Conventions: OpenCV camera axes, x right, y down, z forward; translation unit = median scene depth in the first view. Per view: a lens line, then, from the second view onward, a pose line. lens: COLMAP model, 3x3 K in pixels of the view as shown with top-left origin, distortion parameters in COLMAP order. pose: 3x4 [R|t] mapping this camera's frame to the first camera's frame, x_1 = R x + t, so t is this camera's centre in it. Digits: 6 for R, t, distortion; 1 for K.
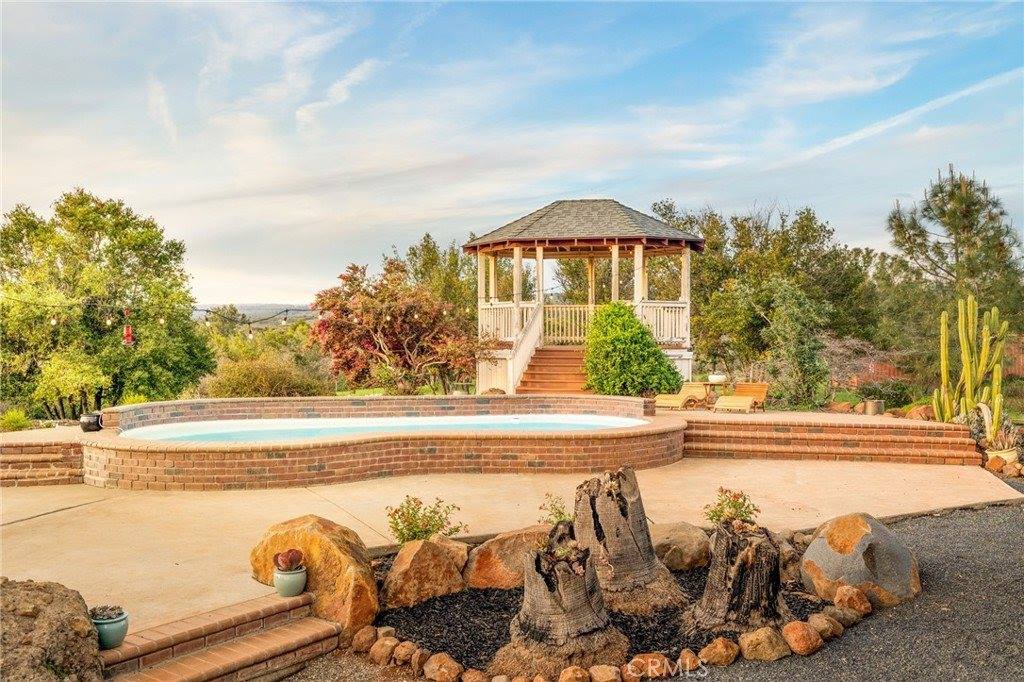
lens RADIAL K [[949.7, 0, 512.0], [0, 949.7, 341.0], [0, 0, 1]] dist [0.006490, 0.011619]
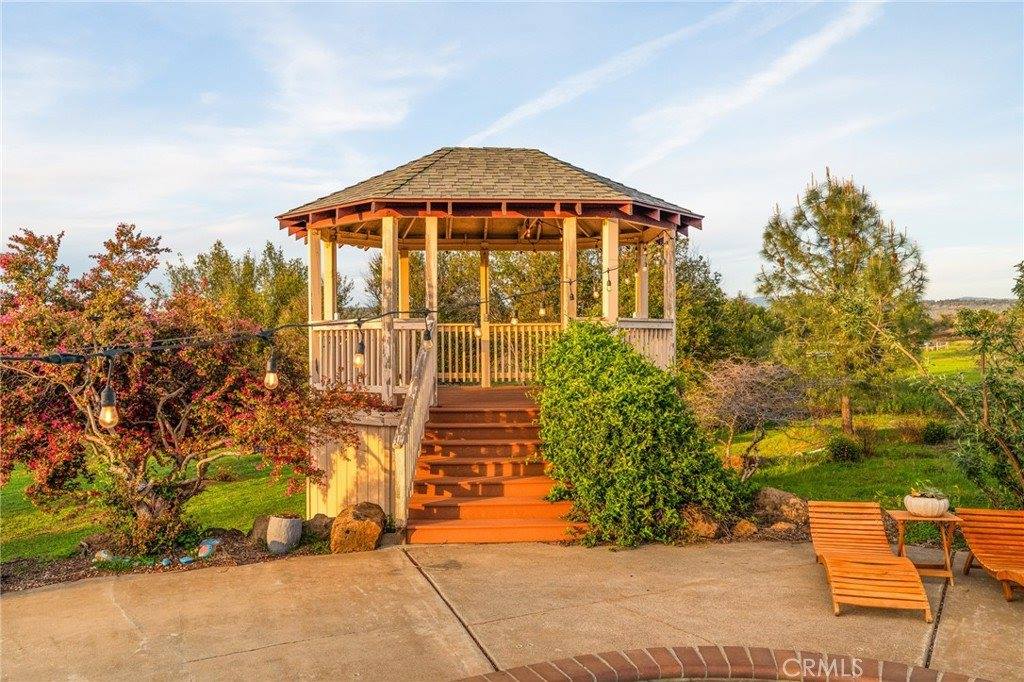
lens RADIAL K [[811.8, 0, 512.0], [0, 811.8, 341.0], [0, 0, 1]] dist [-0.003188, -0.001438]
pose [[0.967360, -0.002237, 0.253395, -0.043379], [0.004642, 0.999950, -0.008892, -0.024690], [-0.253363, 0.009778, 0.967322, 0.541321]]
